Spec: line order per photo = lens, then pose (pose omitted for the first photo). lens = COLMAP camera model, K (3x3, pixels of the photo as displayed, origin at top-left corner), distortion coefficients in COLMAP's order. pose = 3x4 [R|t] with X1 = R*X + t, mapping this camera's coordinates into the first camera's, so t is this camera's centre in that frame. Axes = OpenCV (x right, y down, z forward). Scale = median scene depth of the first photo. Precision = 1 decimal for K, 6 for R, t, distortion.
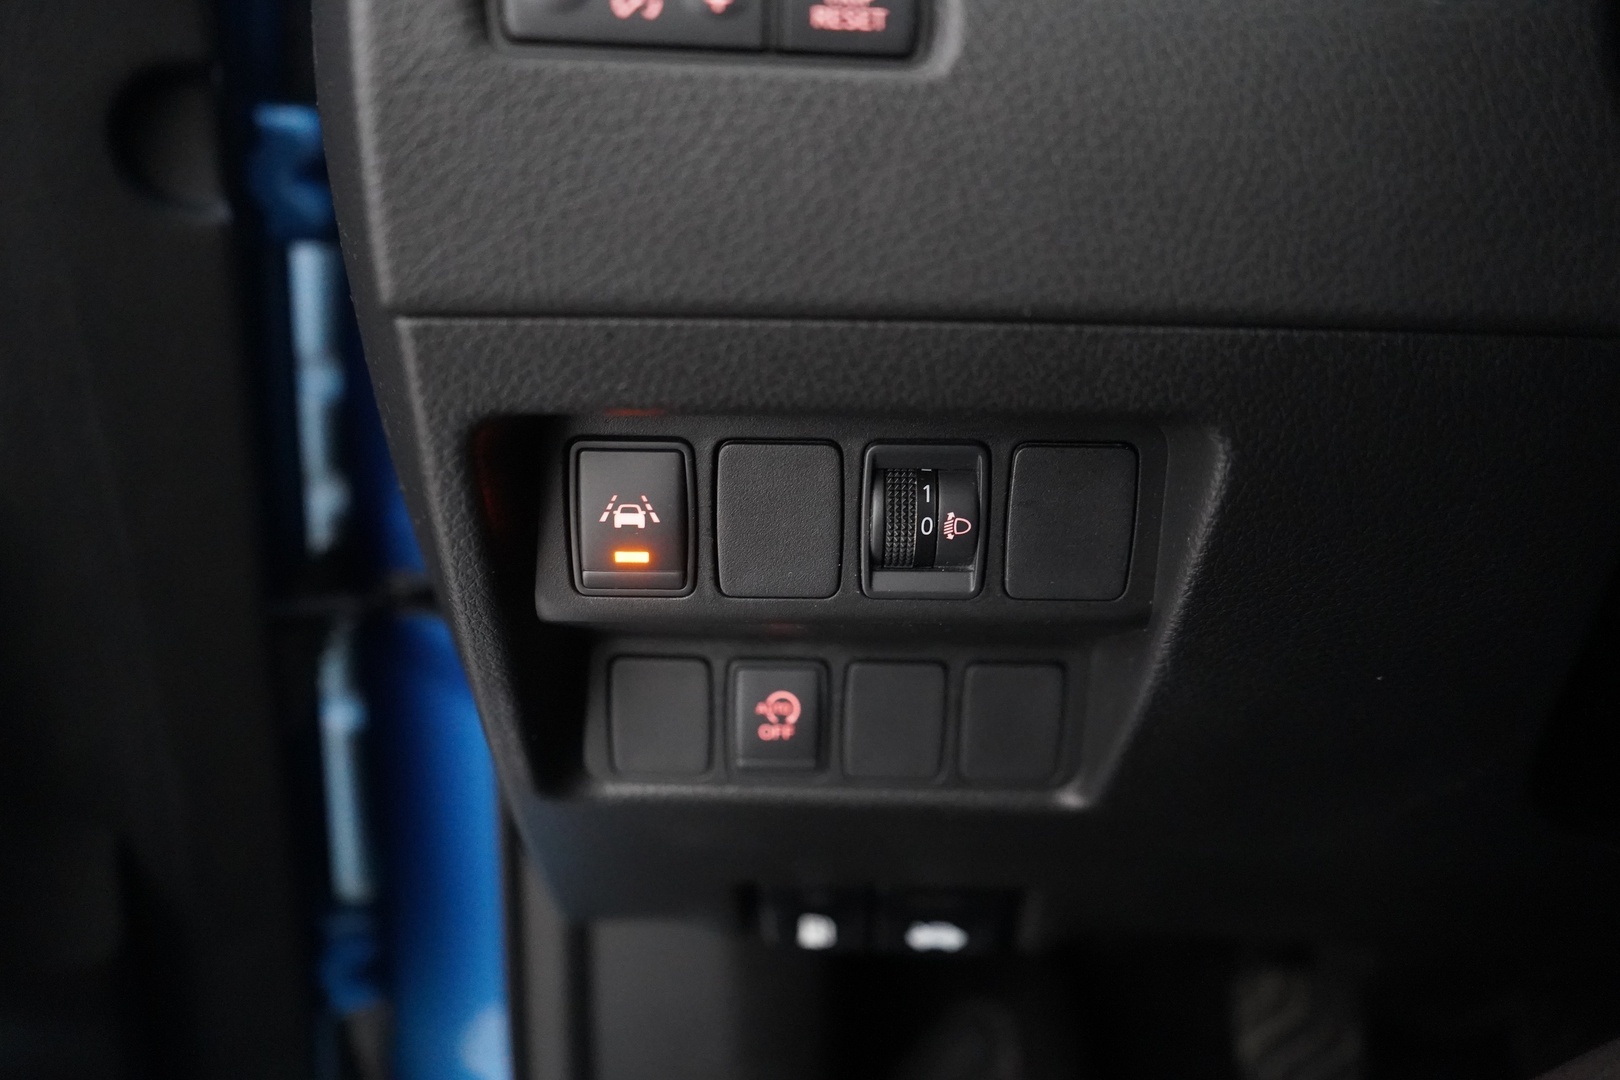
lens RADIAL K [[1303.1, 0, 778.3], [0, 1303.1, 540.9], [0, 0, 1]] dist [0.010705, 0.001954]
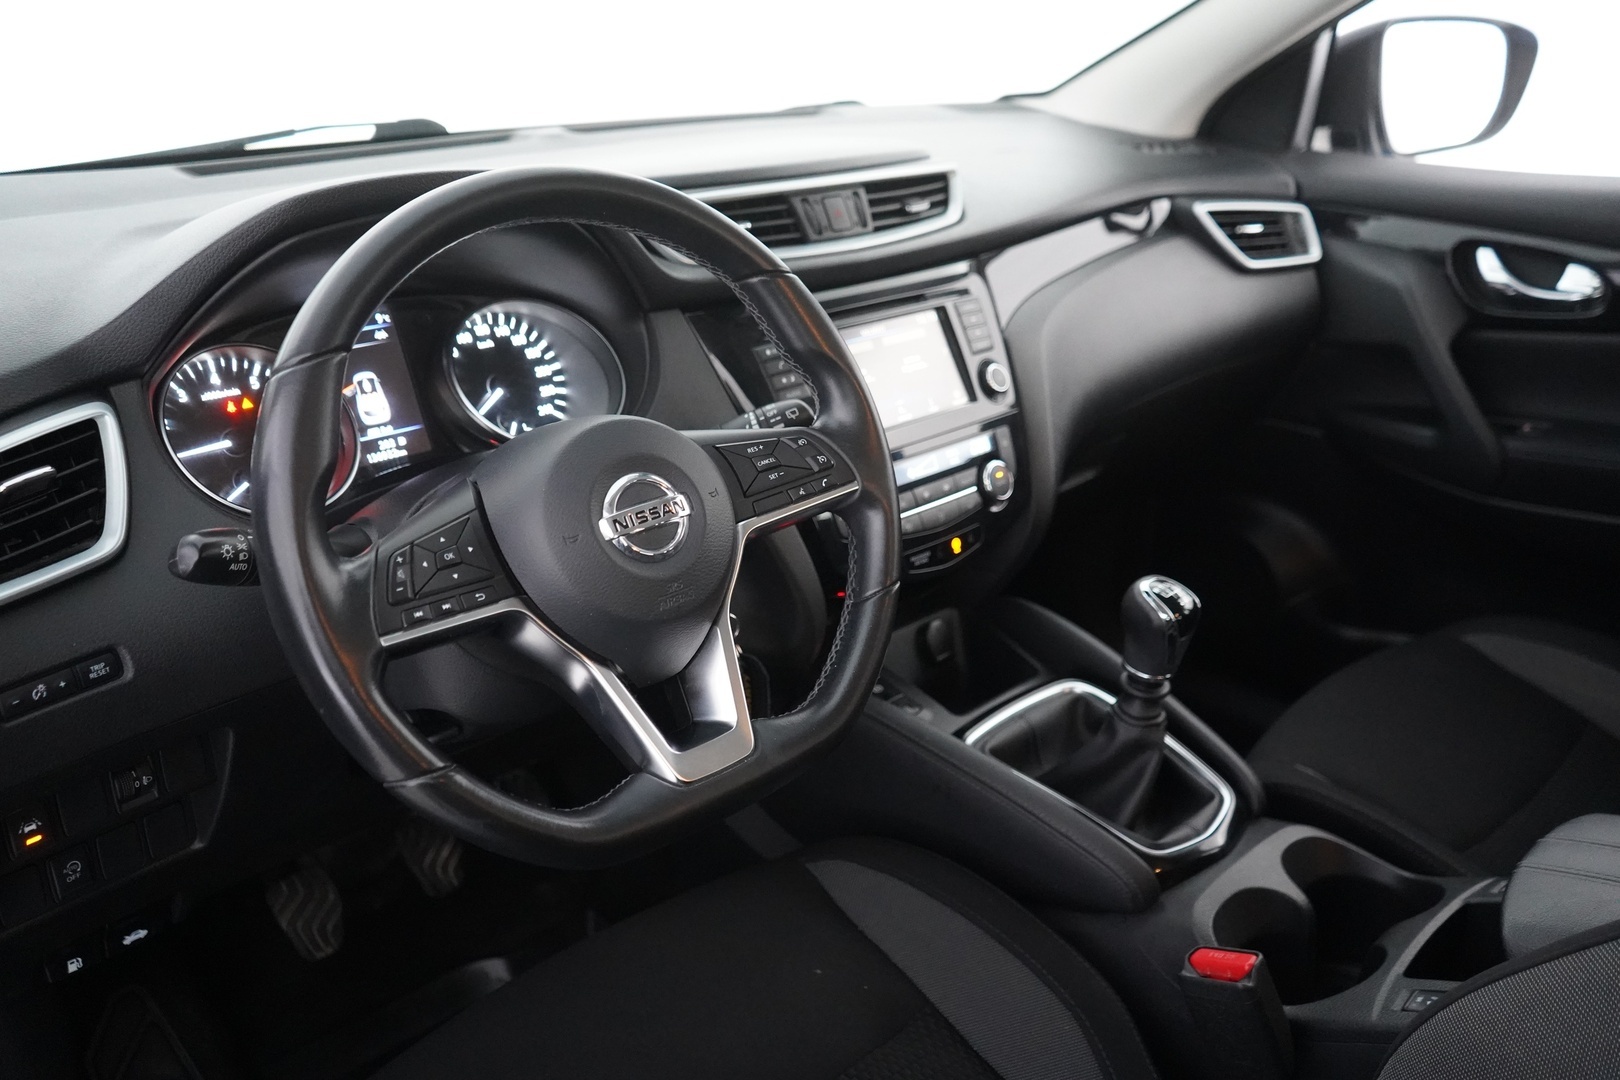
lens RADIAL K [[1303.1, 0, 778.3], [0, 1303.1, 540.9], [0, 0, 1]] dist [0.010705, 0.001954]
pose [[0.636104, -0.298910, 0.711353, -0.790031], [0.264000, 0.950588, 0.163363, -0.555572], [-0.725035, 0.083882, 0.683585, -1.857964]]
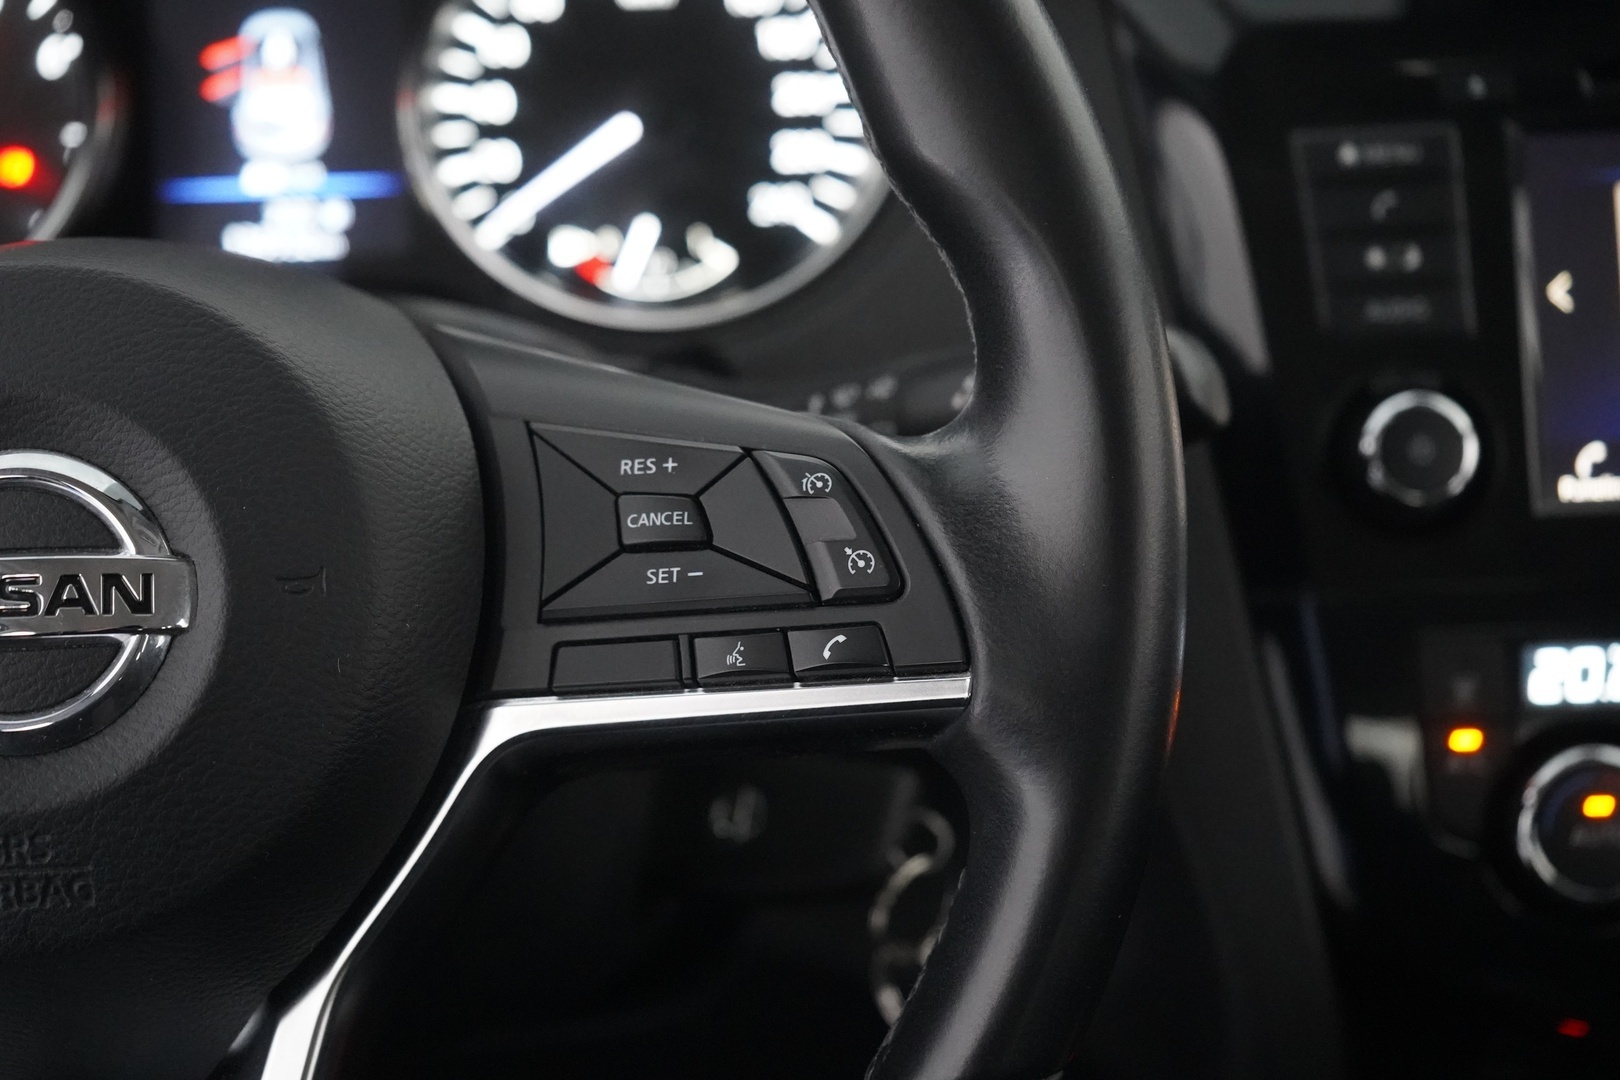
lens RADIAL K [[2869.5, 0, 810.0], [0, 2869.5, 540.0], [0, 0, 1]] dist [-0.040559, -0.051425]
pose [[0.982596, -0.093718, 0.160378, 0.982920], [0.080202, 0.992817, 0.088784, -0.407700], [-0.167547, -0.074376, 0.983055, -1.689773]]
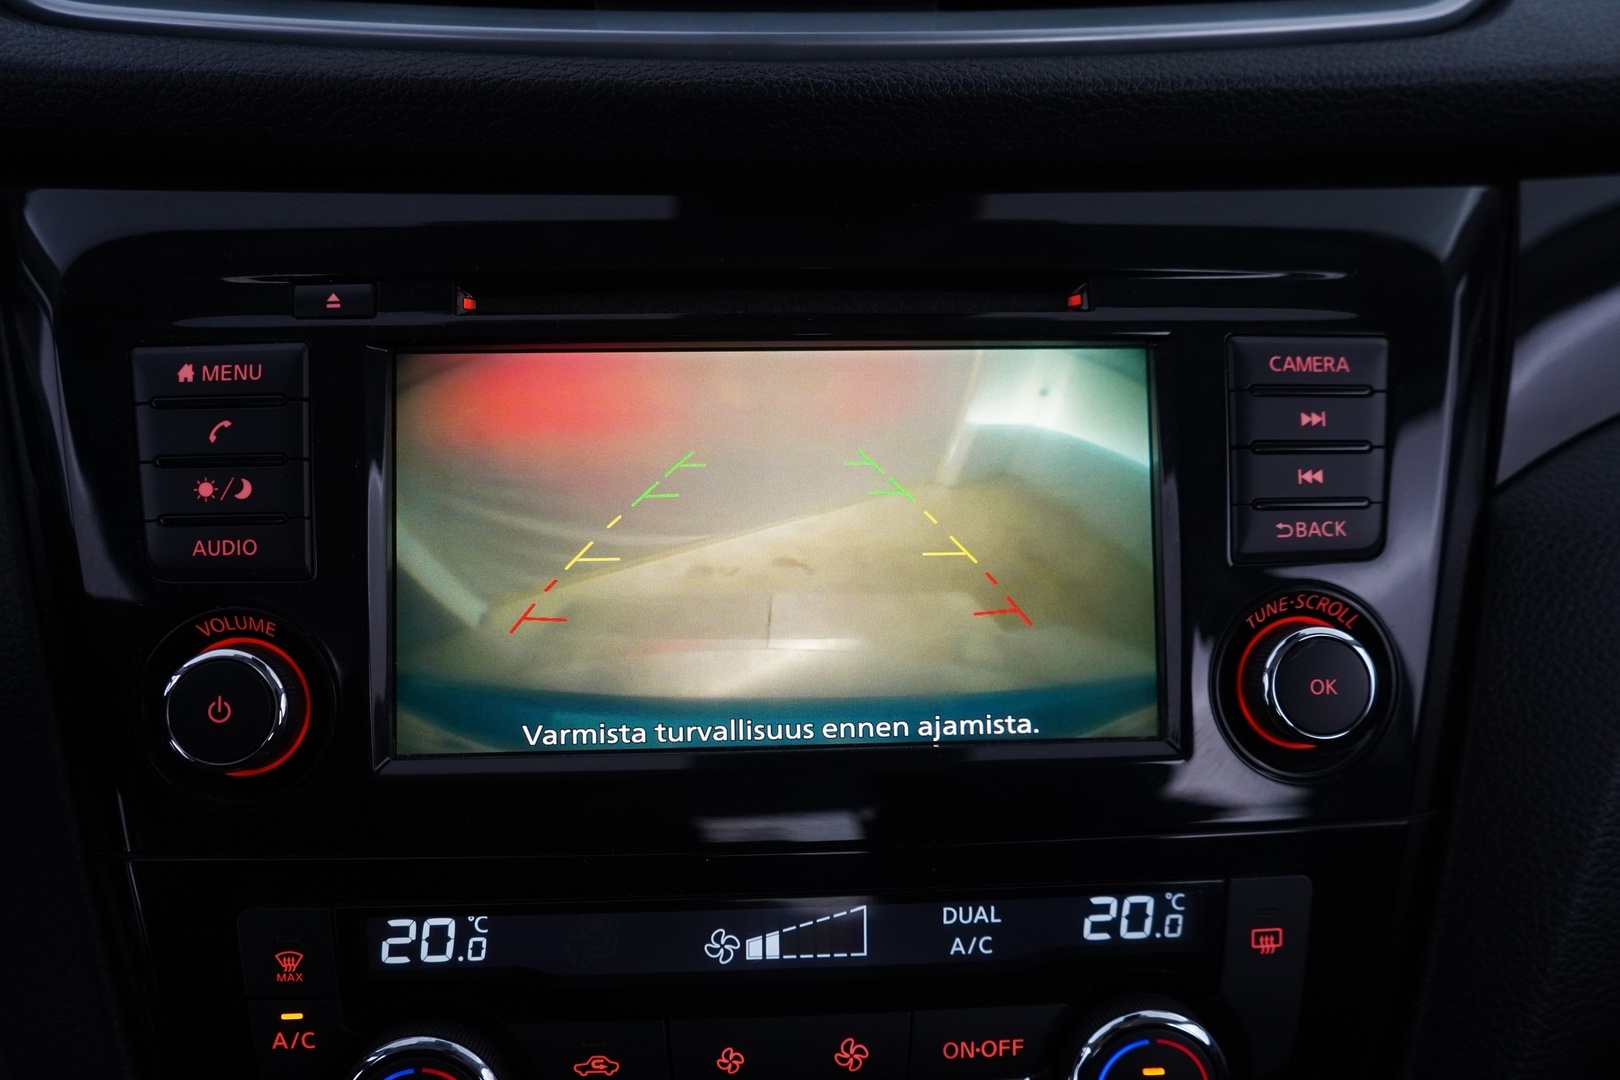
lens RADIAL K [[1303.1, 0, 778.3], [0, 1303.1, 540.9], [0, 0, 1]] dist [0.010705, 0.001954]
pose [[0.984669, -0.076269, 0.156873, 2.047910], [0.054689, 0.988983, 0.137554, -0.461410], [-0.165636, -0.126866, 0.977993, -0.531661]]
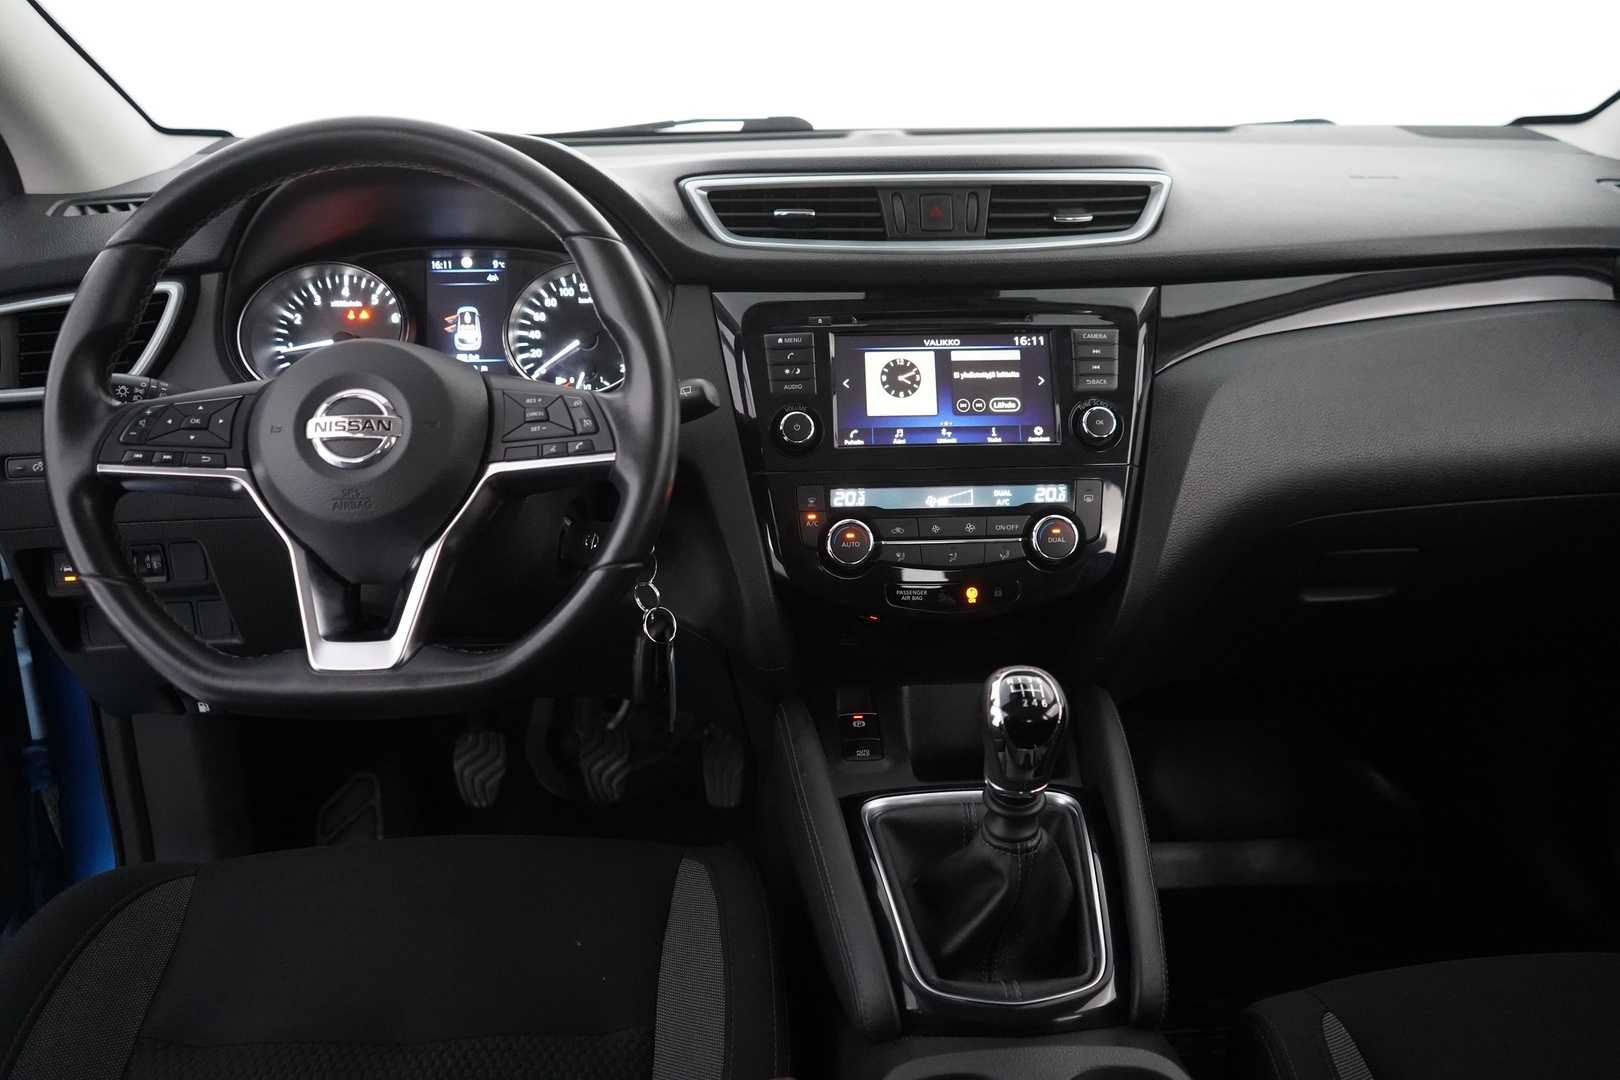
lens RADIAL K [[1308.1, 0, 811.5], [0, 1308.1, 556.6], [0, 0, 1]] dist [0.007391, 0.001133]
pose [[0.982954, -0.073957, 0.168320, 1.255727], [0.070140, 0.997129, 0.028524, -0.008886], [-0.169946, -0.016232, 0.985320, -2.883988]]
